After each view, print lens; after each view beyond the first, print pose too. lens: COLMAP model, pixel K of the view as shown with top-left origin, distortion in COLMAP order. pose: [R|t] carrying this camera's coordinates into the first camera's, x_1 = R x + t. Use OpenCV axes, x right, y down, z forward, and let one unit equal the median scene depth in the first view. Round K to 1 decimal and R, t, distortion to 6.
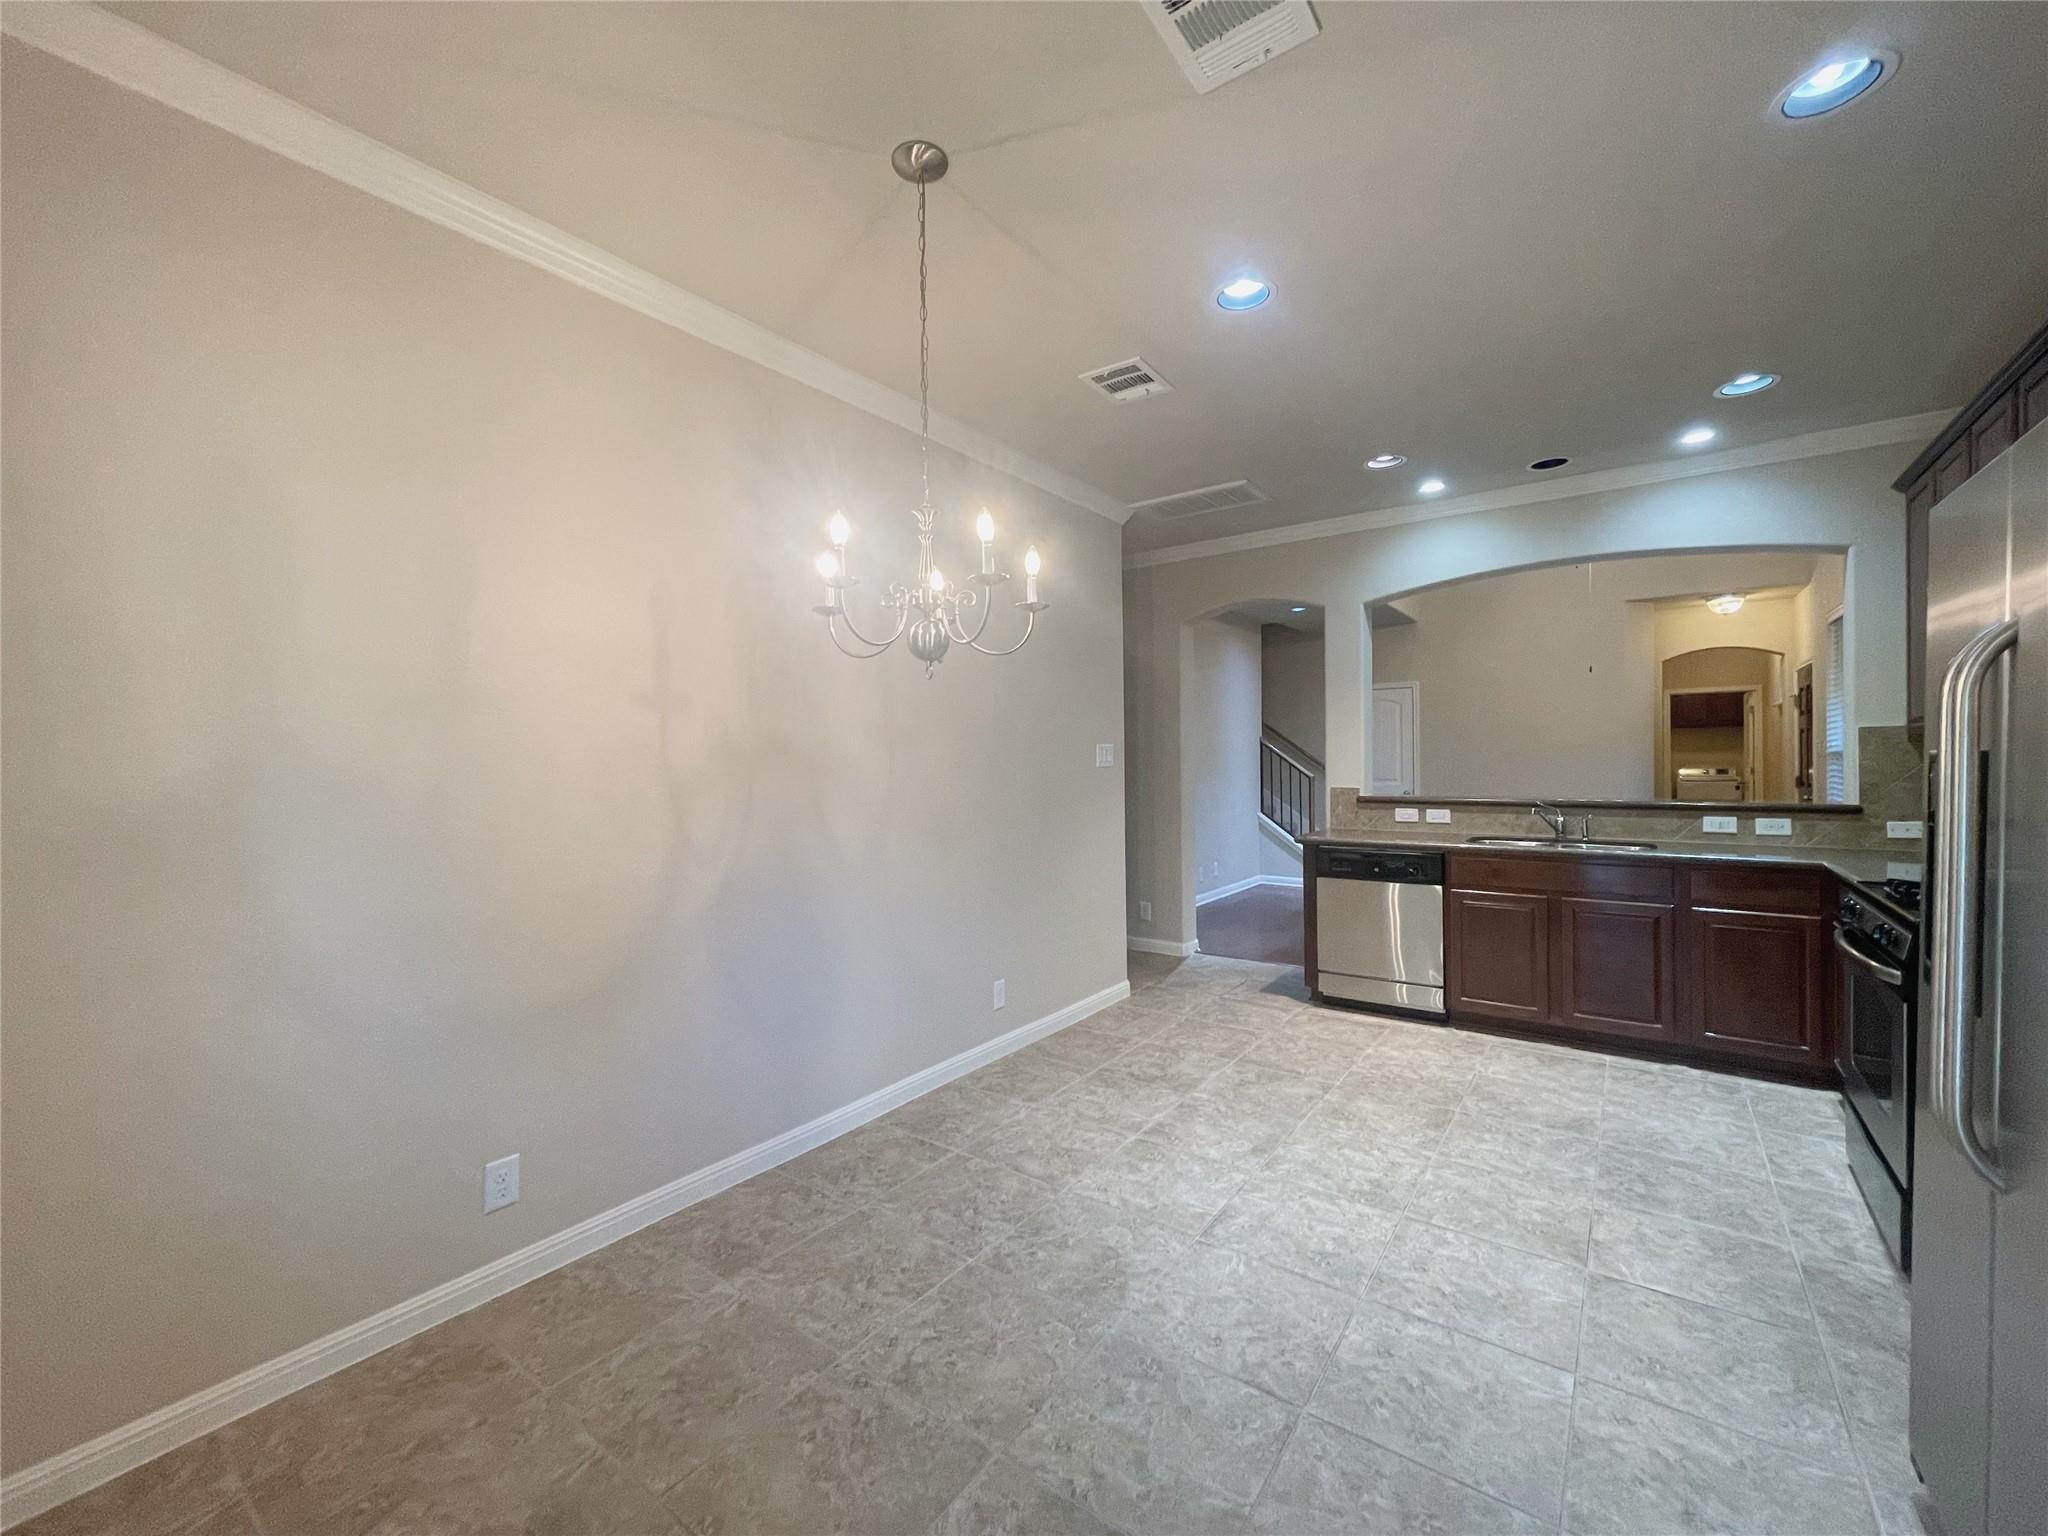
lens RADIAL K [[832.1, 0, 1024.0], [0, 832.1, 768.0], [0, 0, 1]] dist [0.003097, 0.000793]
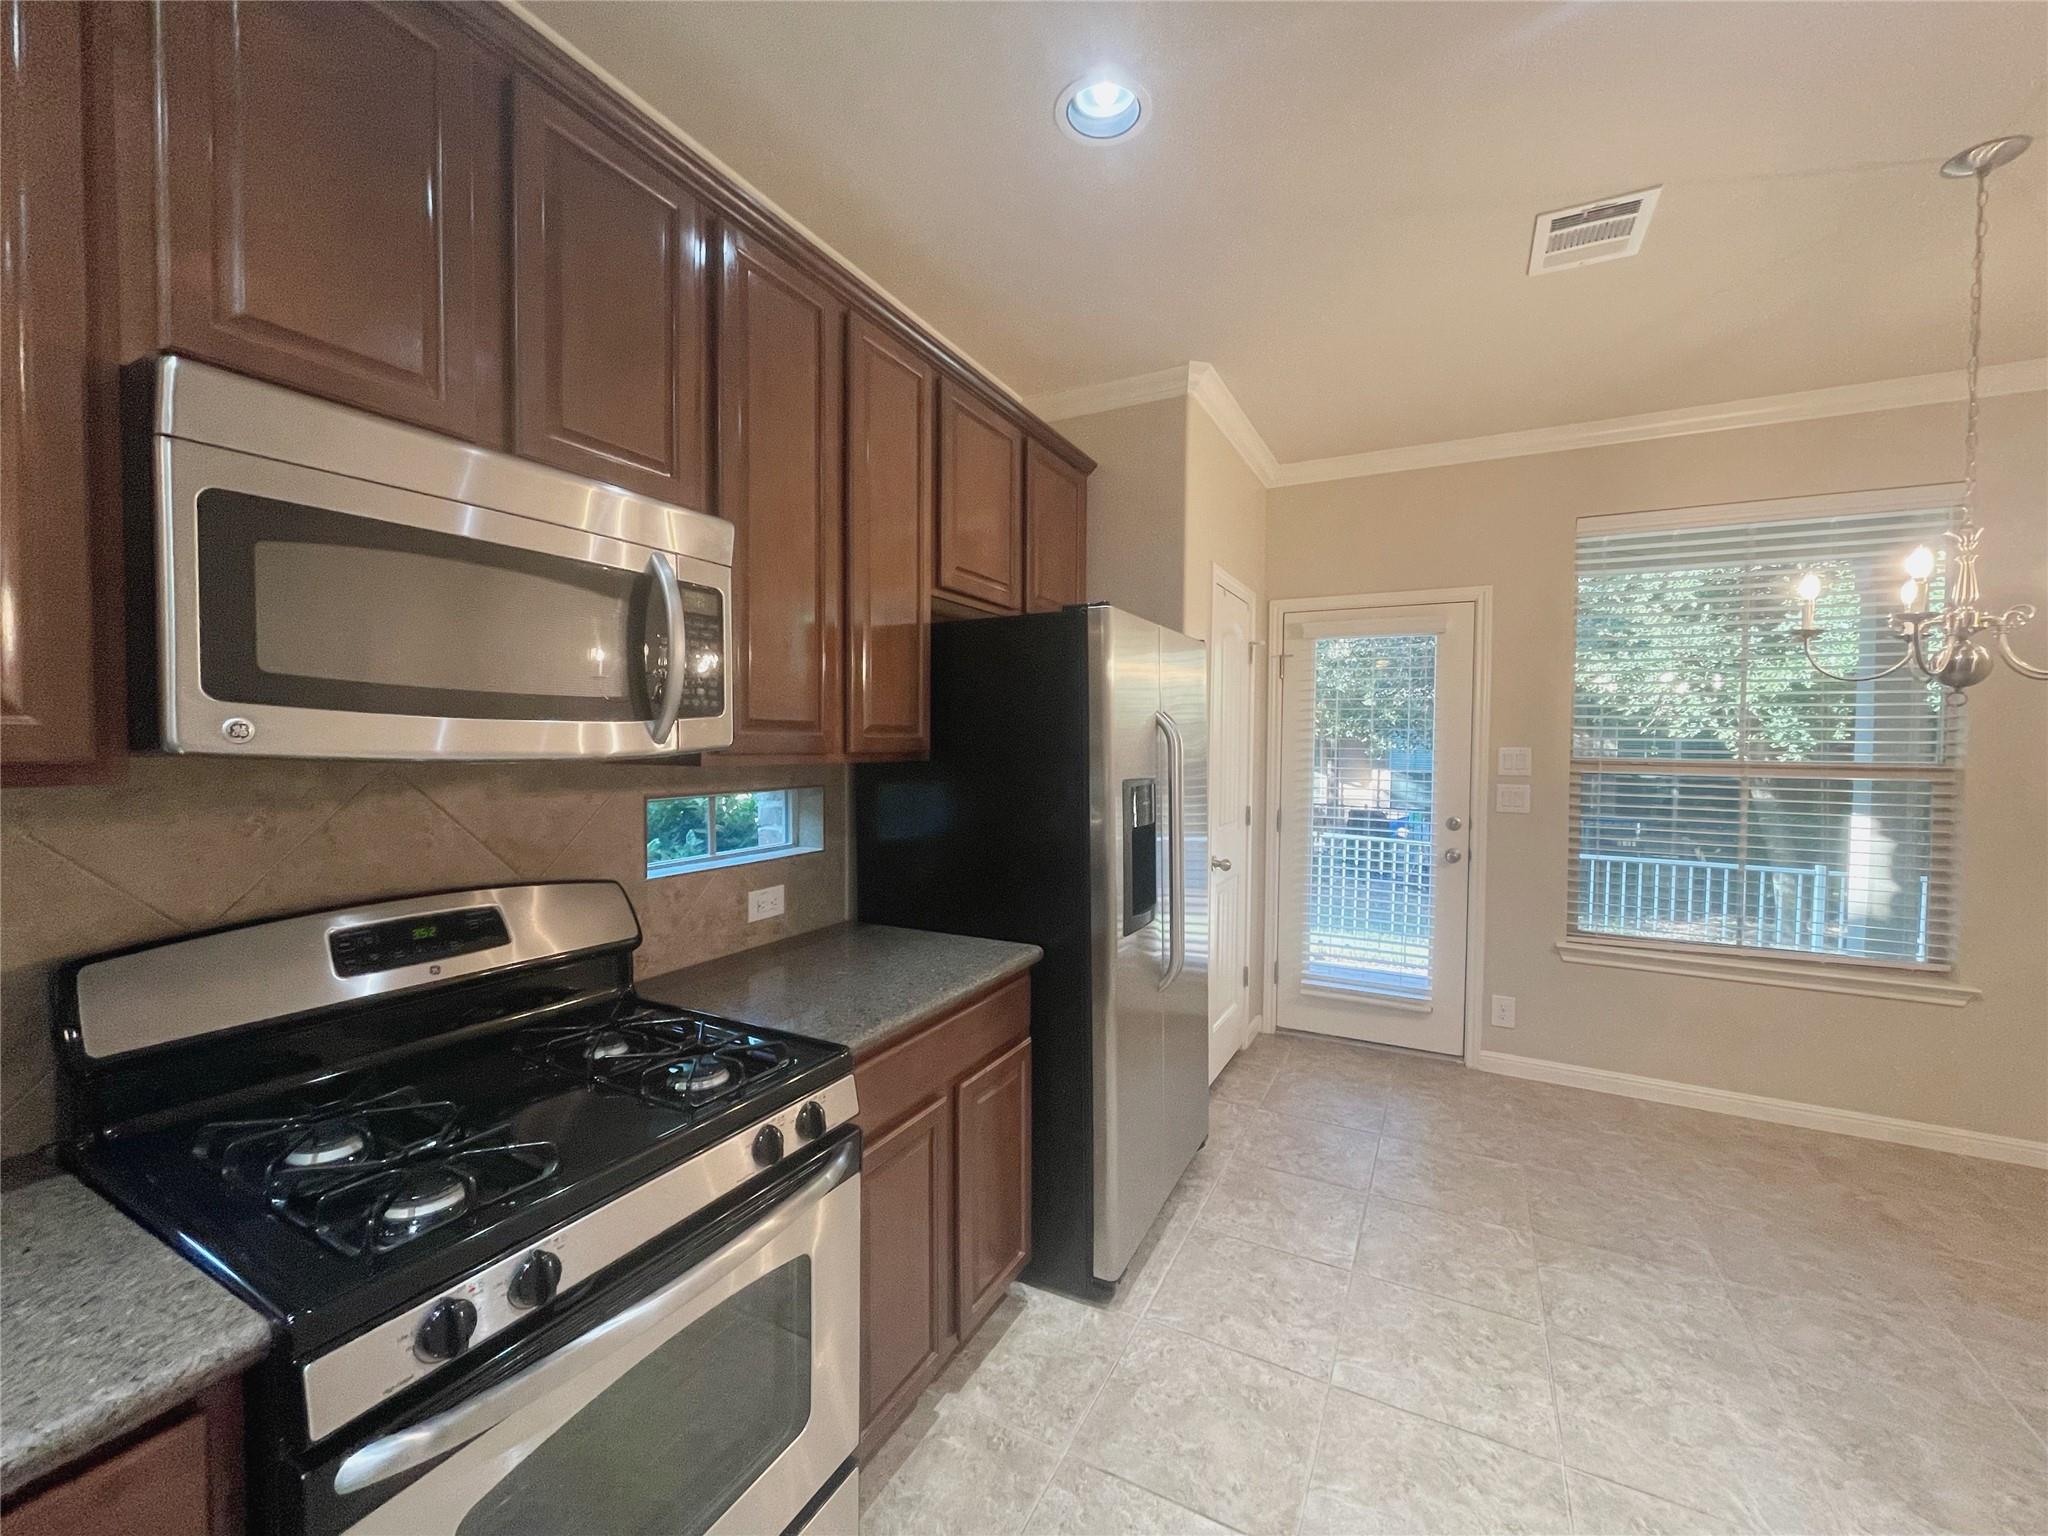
lens RADIAL K [[832.1, 0, 1024.0], [0, 832.1, 768.0], [0, 0, 1]] dist [0.003097, 0.000793]
pose [[-0.988641, 0.000277, -0.150298, 1.172934], [-0.008628, 0.998244, 0.058598, -0.092408], [0.150050, 0.059229, -0.986903, 1.890214]]
